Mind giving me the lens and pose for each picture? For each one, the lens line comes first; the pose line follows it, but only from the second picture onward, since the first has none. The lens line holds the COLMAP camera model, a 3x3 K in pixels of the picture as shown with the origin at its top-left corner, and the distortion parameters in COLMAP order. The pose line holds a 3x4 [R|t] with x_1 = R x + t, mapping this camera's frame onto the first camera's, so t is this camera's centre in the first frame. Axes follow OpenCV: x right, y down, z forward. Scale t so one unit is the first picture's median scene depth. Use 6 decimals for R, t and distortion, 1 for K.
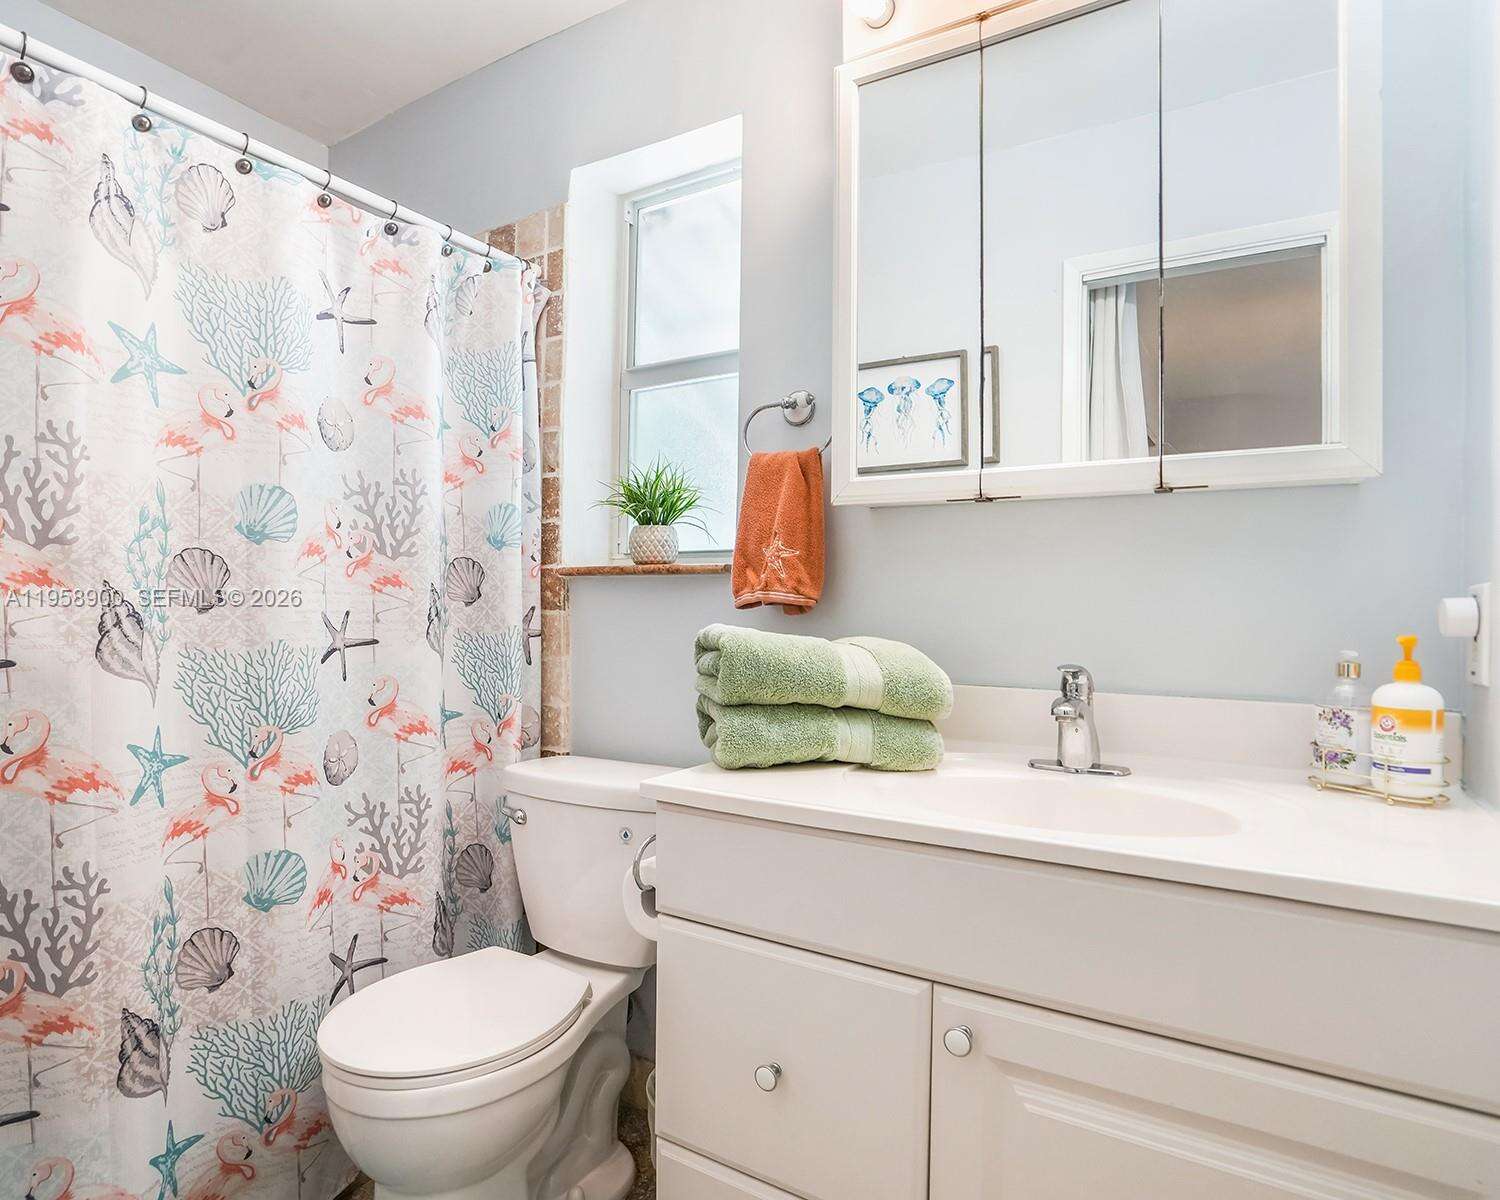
lens RADIAL K [[839.8, 0, 753.9], [0, 839.8, 599.8], [0, 0, 1]] dist [-0.022774, -0.008728]
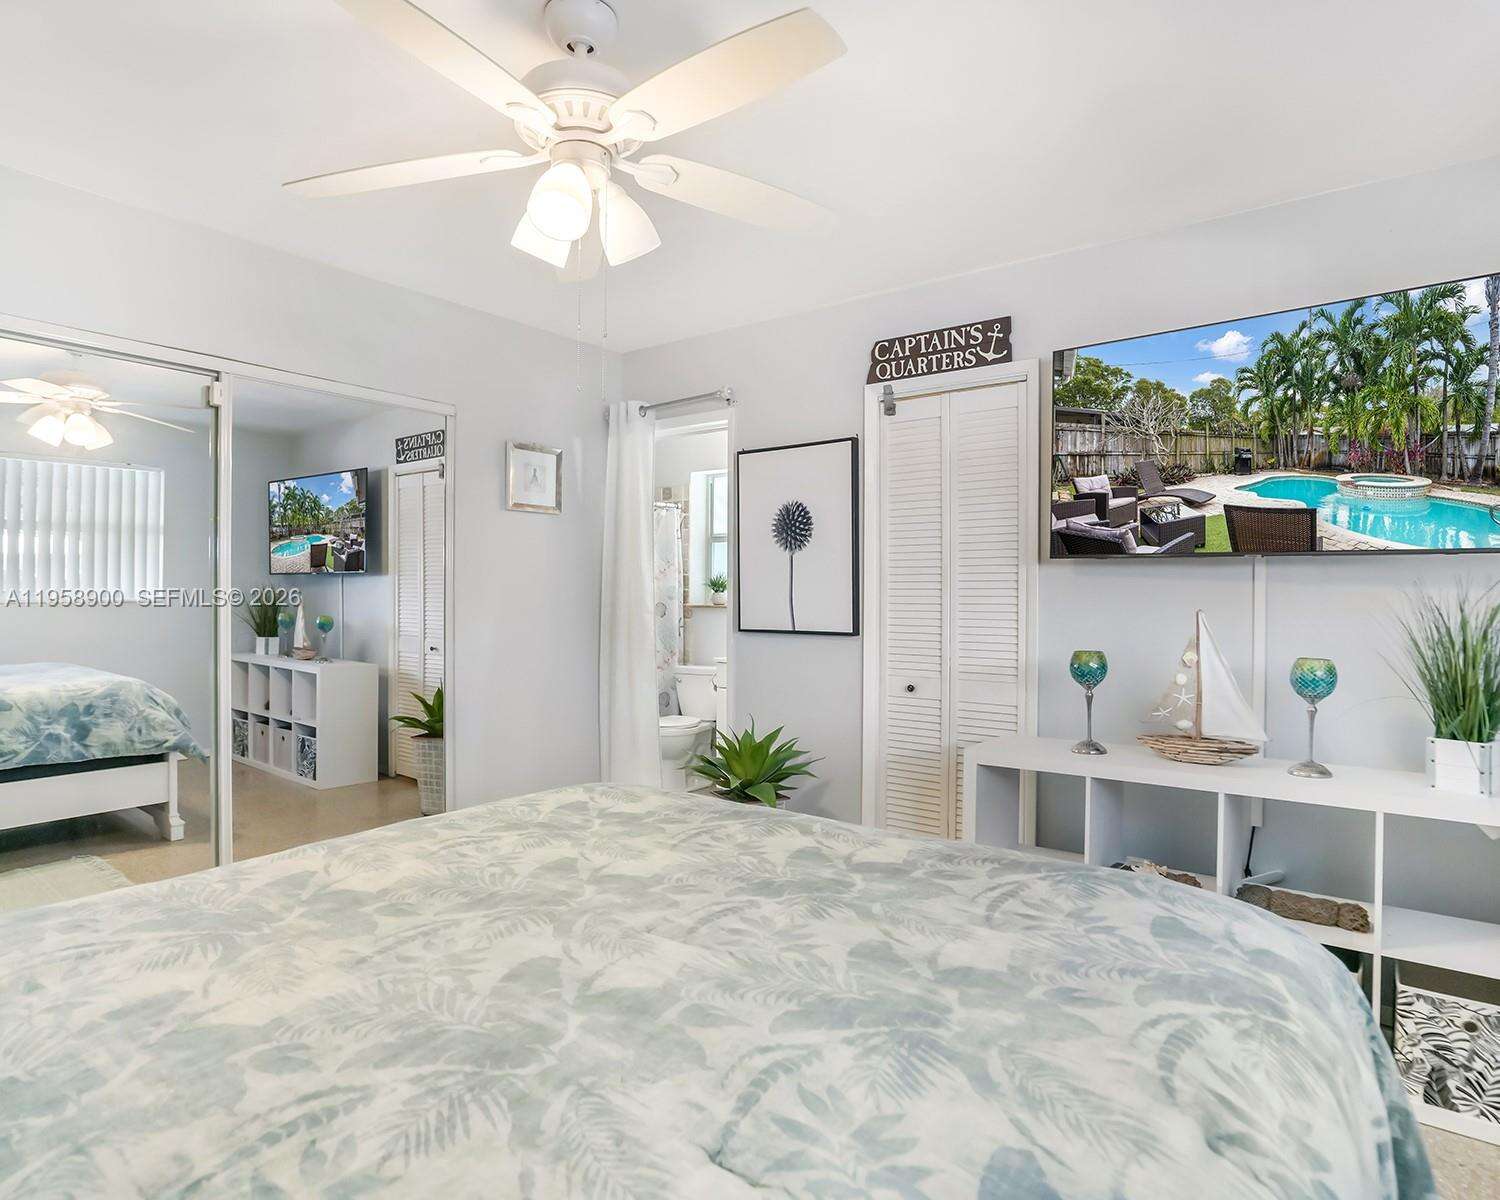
lens RADIAL K [[839.8, 0, 734.8], [0, 839.8, 595.7], [0, 0, 1]] dist [-0.022774, -0.008728]
pose [[0.993788, -0.003115, -0.111244, 0.337603], [0.003289, 0.999994, 0.001376, -0.091760], [0.111239, -0.001733, 0.993792, -2.477619]]
